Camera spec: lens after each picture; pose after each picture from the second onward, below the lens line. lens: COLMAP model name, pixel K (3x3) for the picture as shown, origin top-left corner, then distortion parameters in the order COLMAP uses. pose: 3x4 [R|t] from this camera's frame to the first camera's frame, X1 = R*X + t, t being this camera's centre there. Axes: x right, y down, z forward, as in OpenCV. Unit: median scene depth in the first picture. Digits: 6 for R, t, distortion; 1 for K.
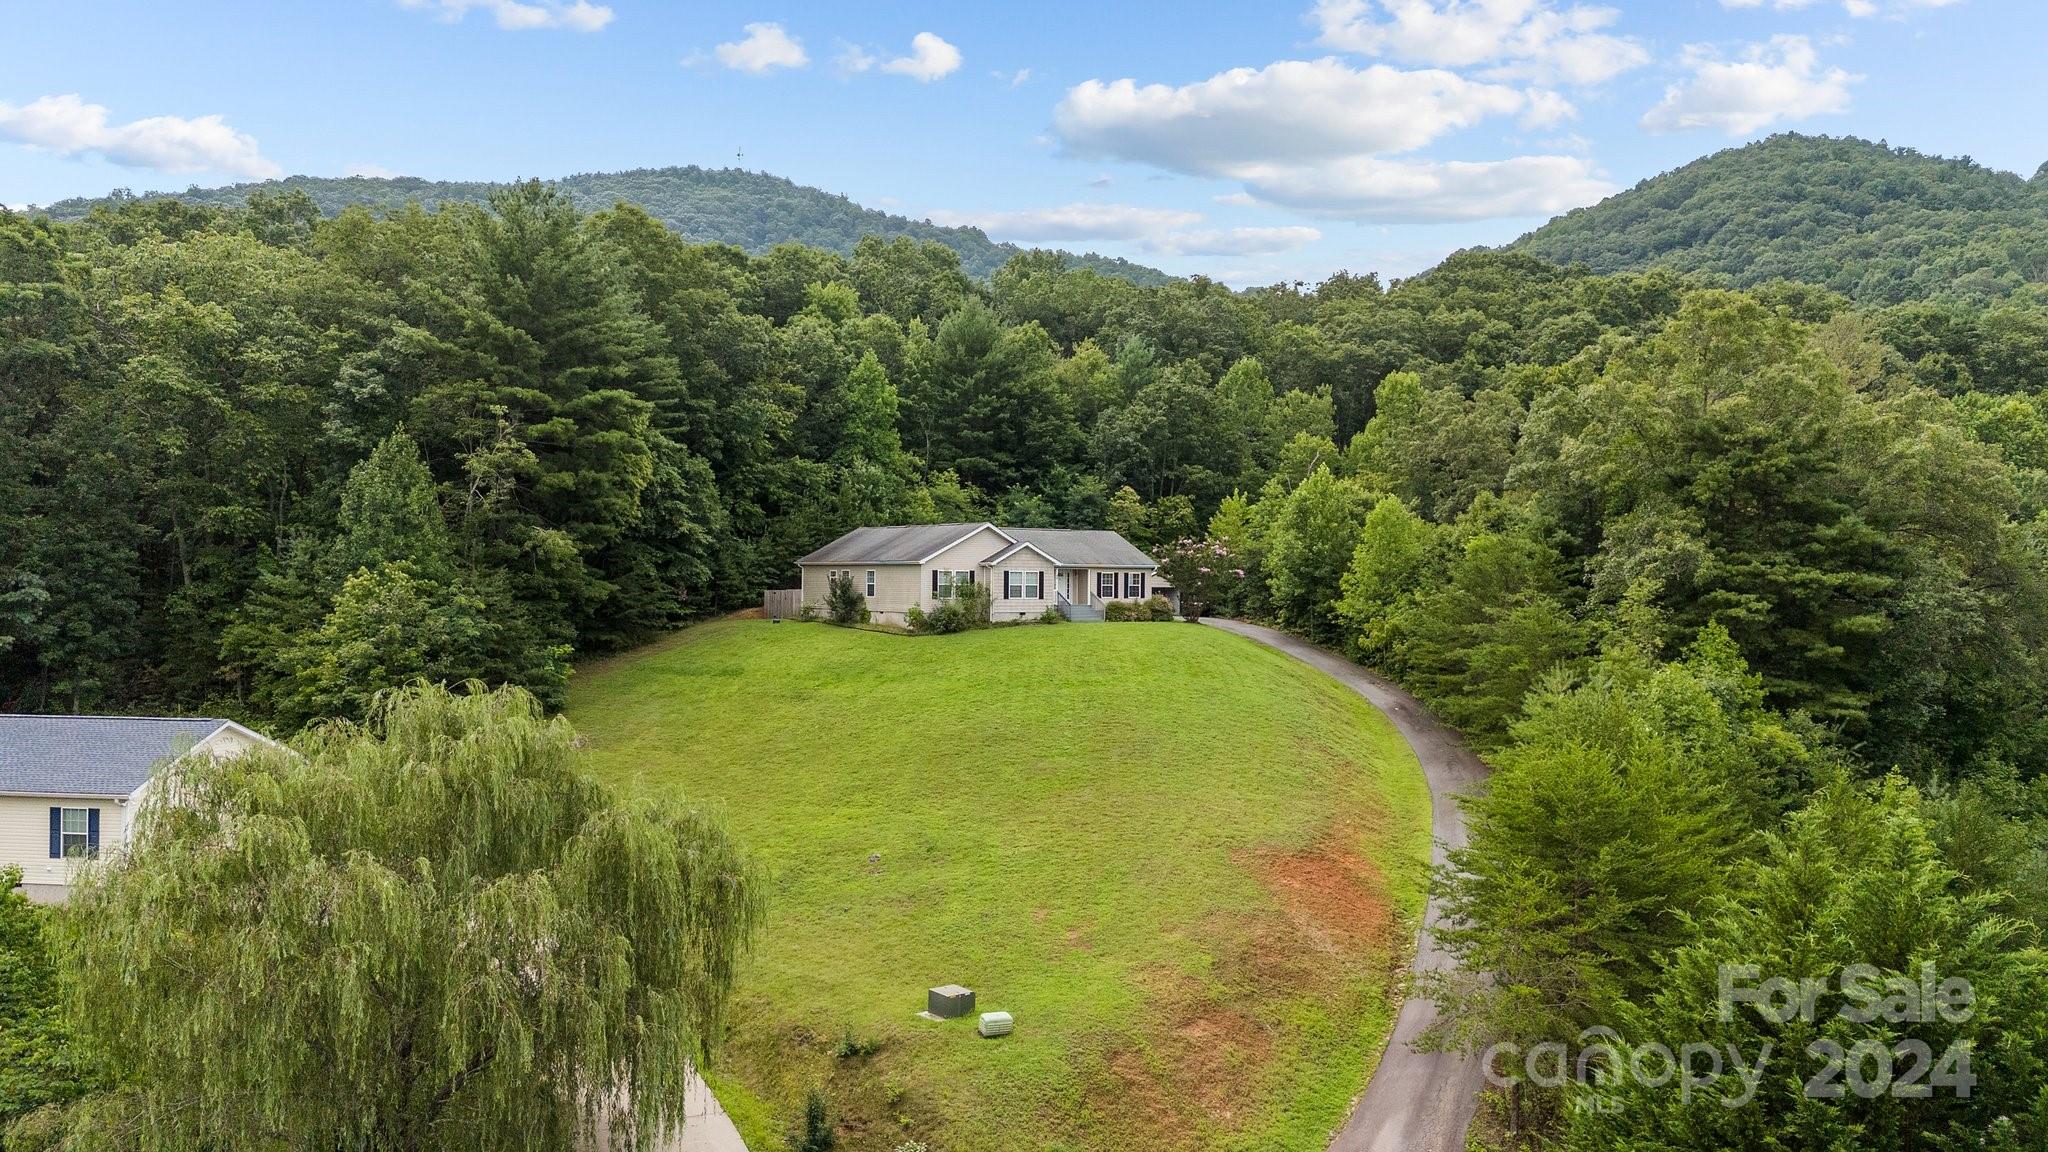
lens RADIAL K [[1501.1, 0, 1018.9], [0, 1501.1, 581.7], [0, 0, 1]] dist [0.067074, -0.062670]
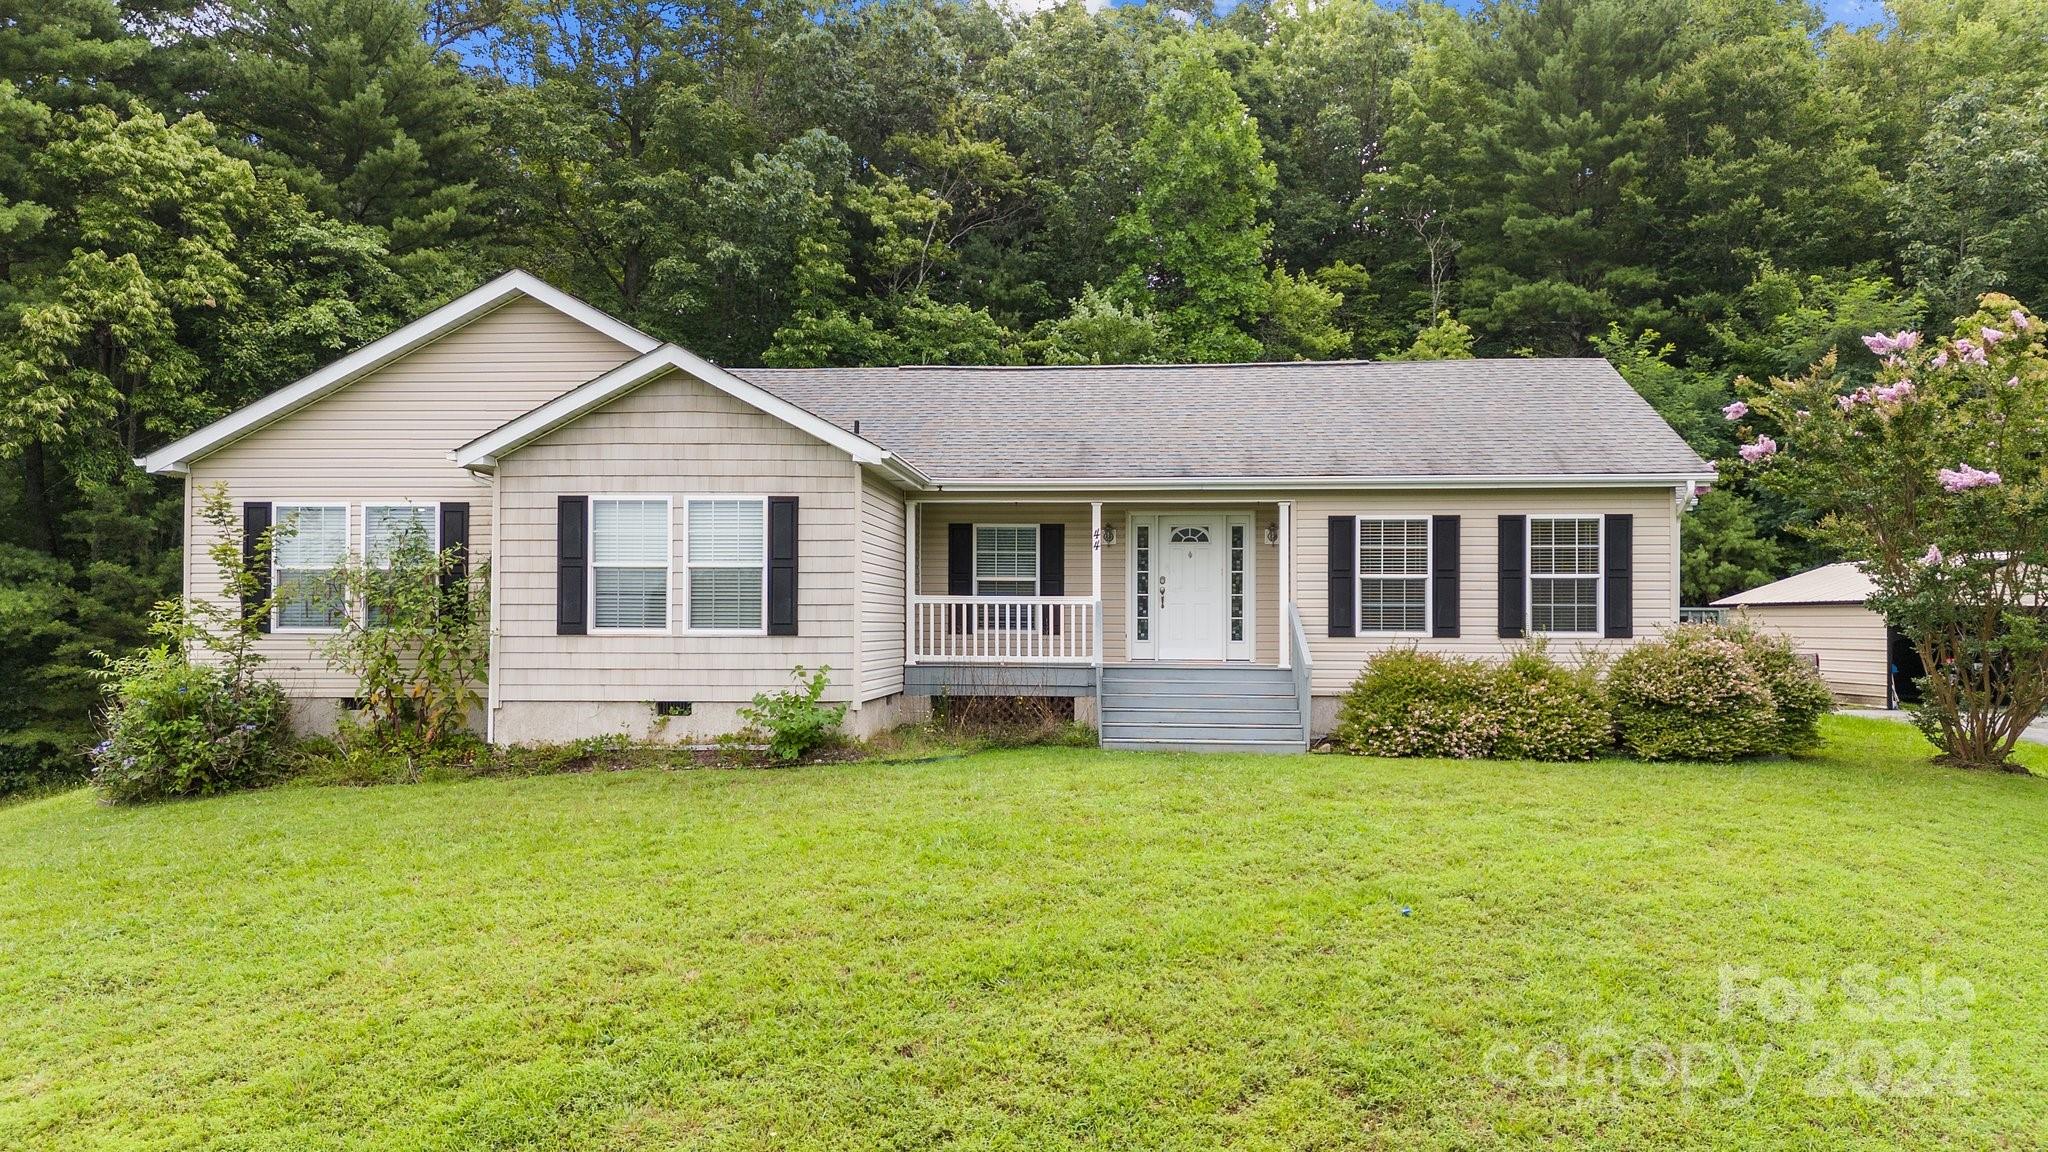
lens RADIAL K [[1501.1, 0, 1022.0], [0, 1501.1, 627.5], [0, 0, 1]] dist [0.067074, -0.062670]
pose [[0.769992, -0.005633, -0.638029, 0.137609], [0.002306, 0.999979, -0.006046, 0.009604], [0.638050, 0.003184, 0.769989, 0.718113]]
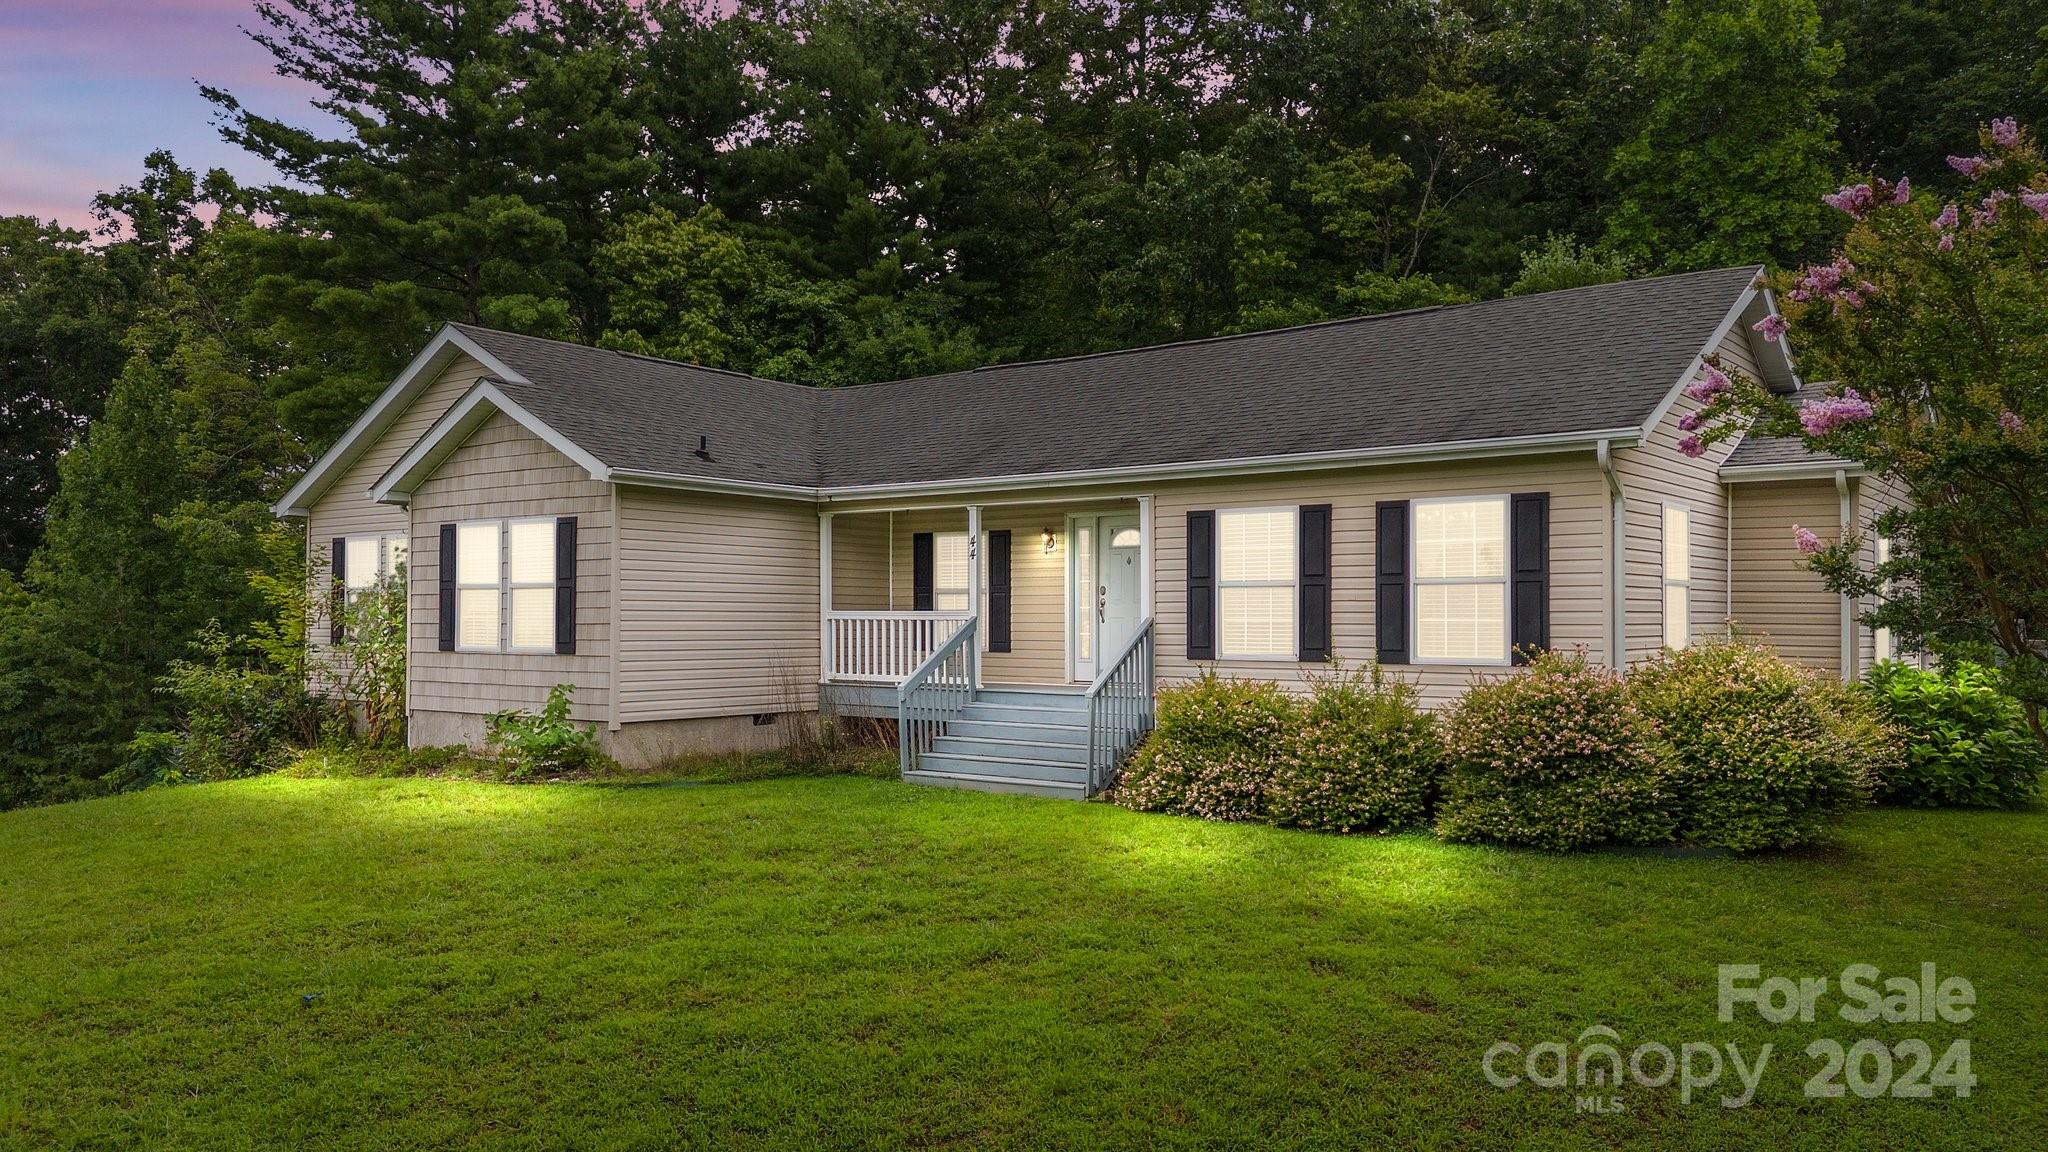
lens RADIAL K [[1501.1, 0, 1031.4], [0, 1501.1, 613.3], [0, 0, 1]] dist [0.067074, -0.062670]
pose [[0.298737, -0.014673, -0.954223, 0.189042], [-0.001680, 0.999872, -0.015901, 0.007470], [0.954334, 0.006353, 0.298674, 0.827505]]
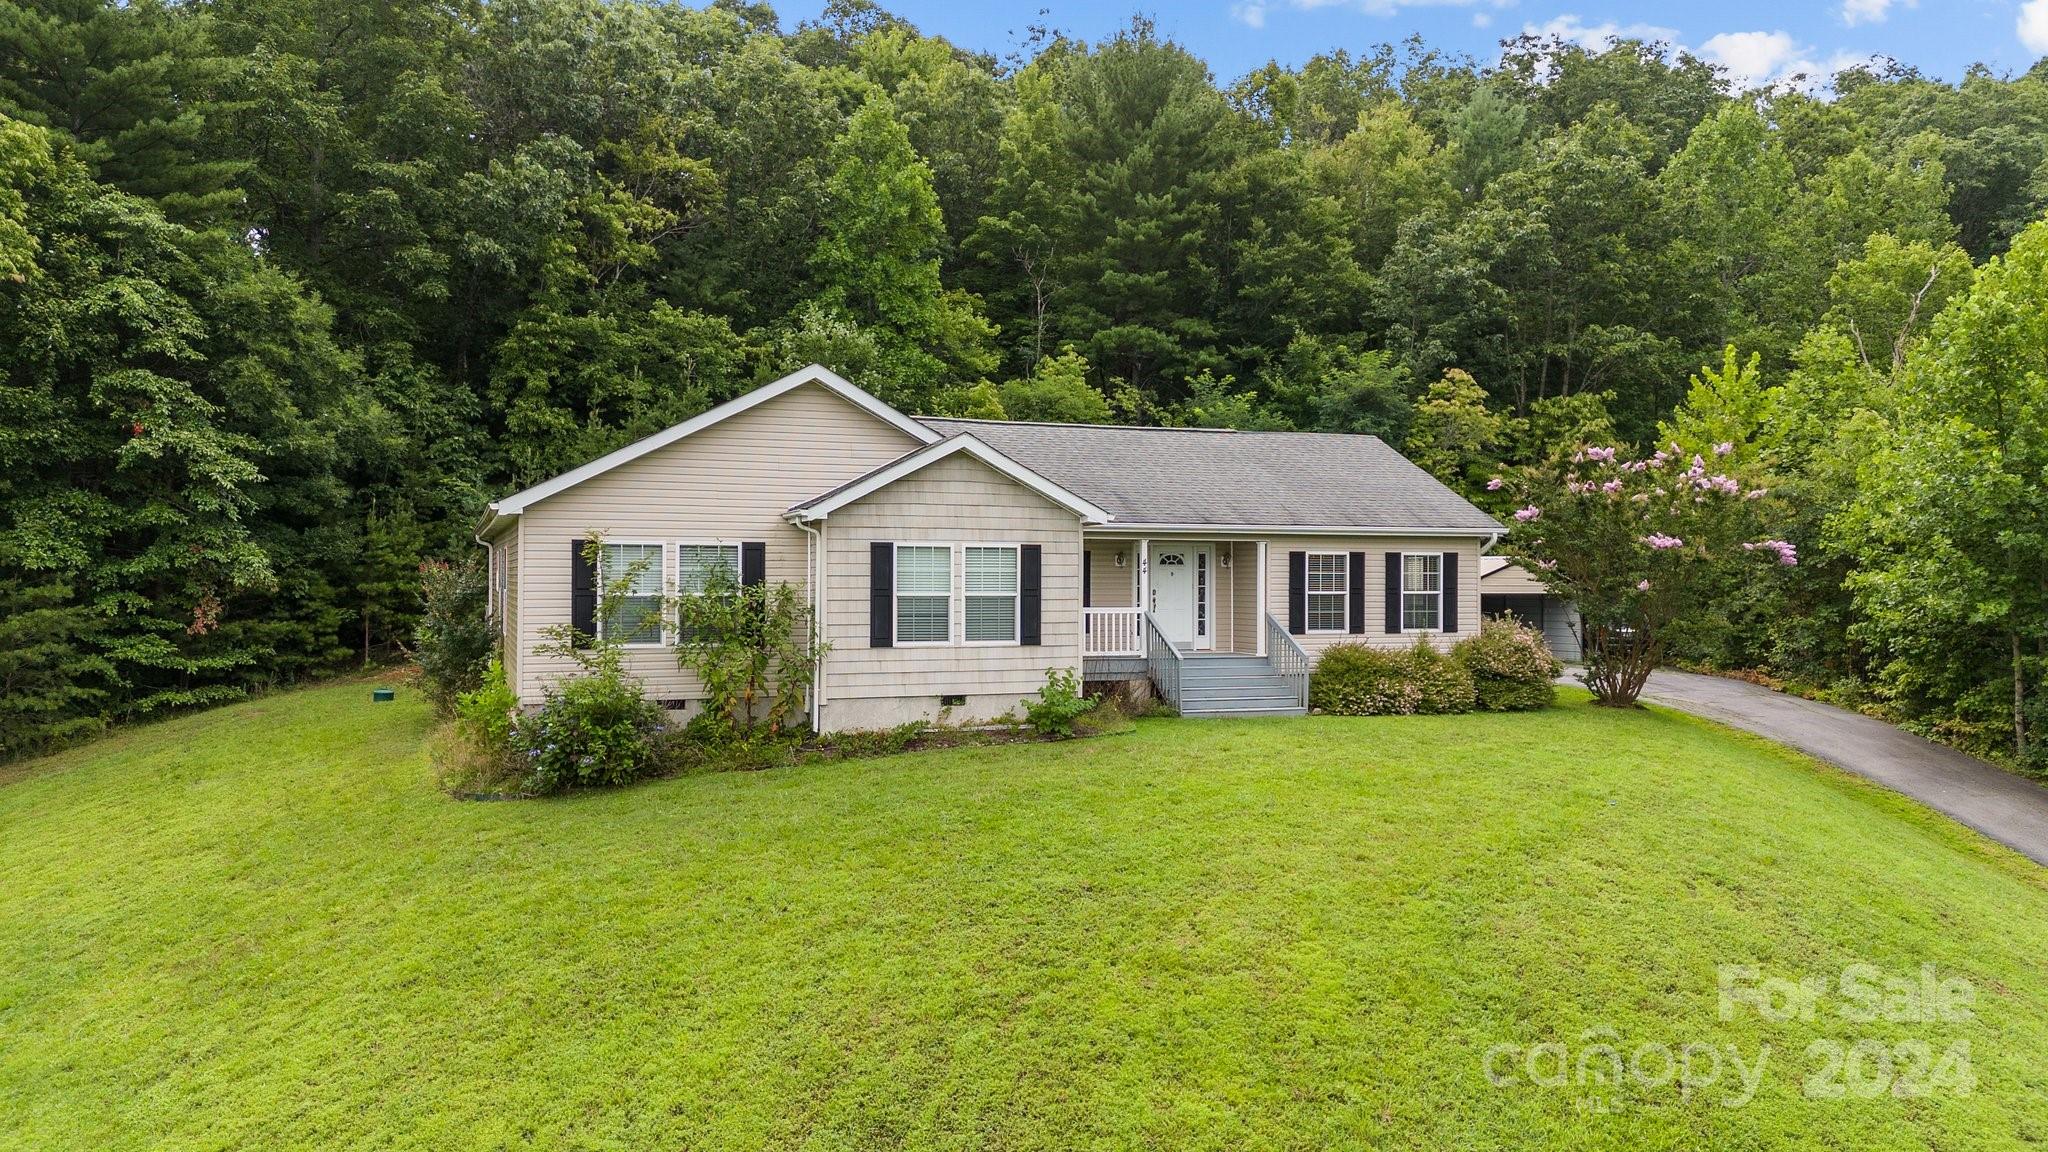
lens RADIAL K [[1501.1, 0, 1017.7], [0, 1501.1, 590.7], [0, 0, 1]] dist [0.067074, -0.062670]
pose [[0.968075, -0.002930, -0.250645, 0.067216], [0.004544, 0.999973, 0.005860, -0.000187], [0.250621, -0.006812, 0.968061, 0.607770]]
